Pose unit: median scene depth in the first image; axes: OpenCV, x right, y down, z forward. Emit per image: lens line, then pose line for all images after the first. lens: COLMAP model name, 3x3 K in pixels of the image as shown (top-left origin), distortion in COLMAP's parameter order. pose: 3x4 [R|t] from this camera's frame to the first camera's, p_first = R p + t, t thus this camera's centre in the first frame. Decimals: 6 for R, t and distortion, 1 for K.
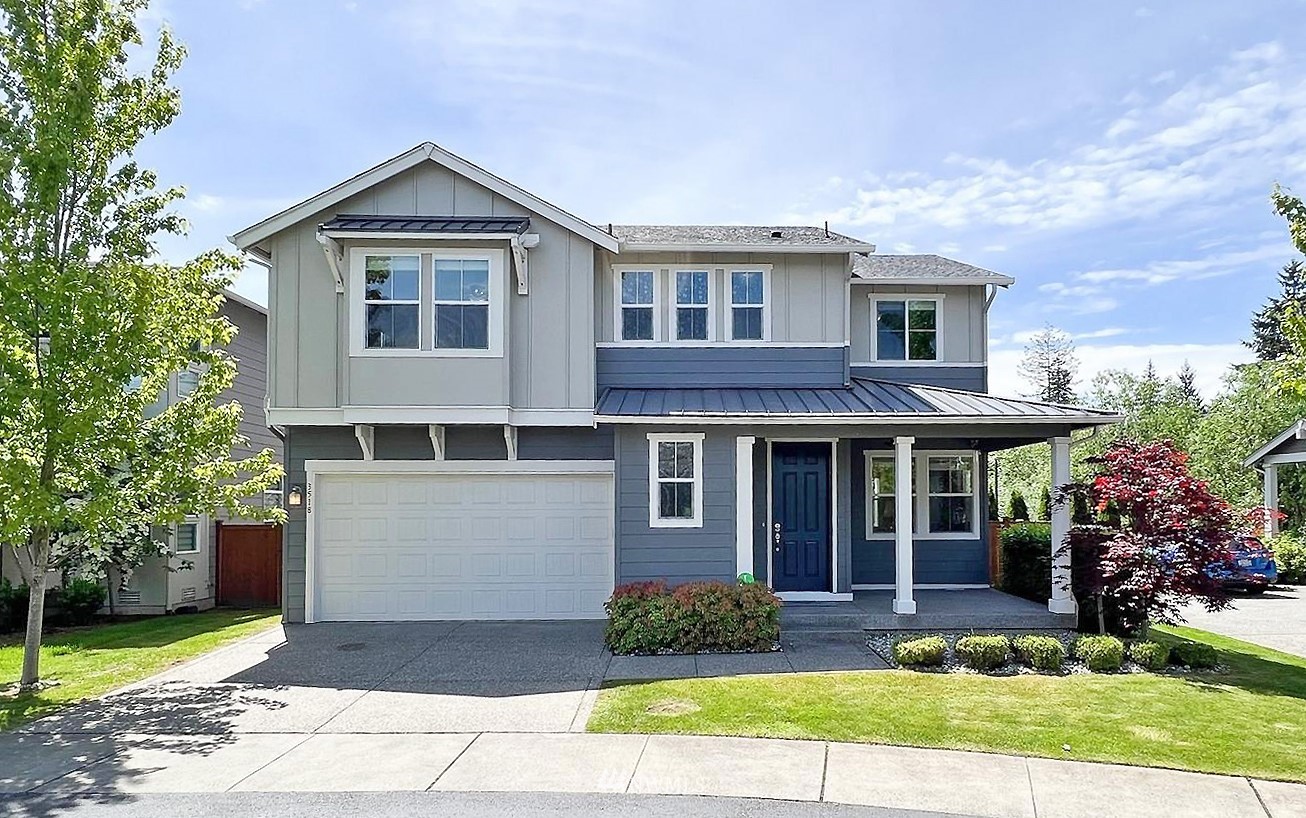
lens RADIAL K [[732.1, 0, 652.8], [0, 732.1, 505.6], [0, 0, 1]] dist [-0.003398, -0.002111]
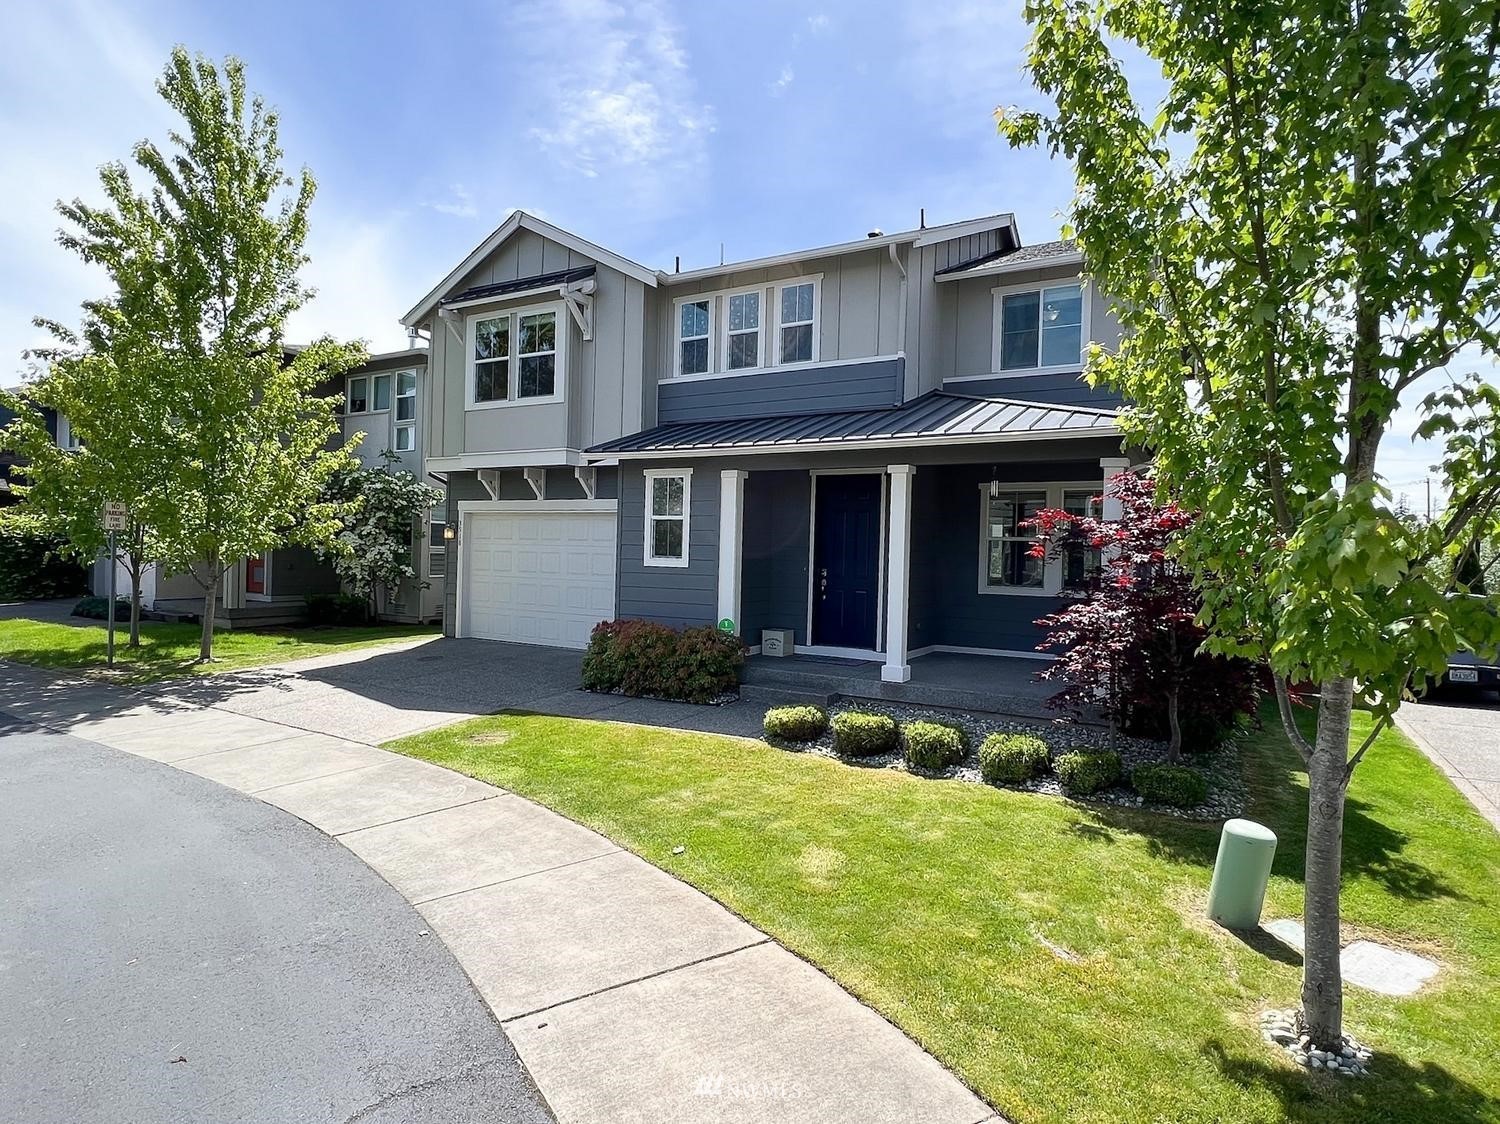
lens RADIAL K [[742.6, 0, 750.0], [0, 742.6, 562.0], [0, 0, 1]] dist [-0.000982, 0.000066]
pose [[0.877532, 0.030569, -0.478543, 0.551336], [-0.022678, 0.999495, 0.022261, -0.000629], [0.478982, -0.008682, 0.877782, 0.181128]]
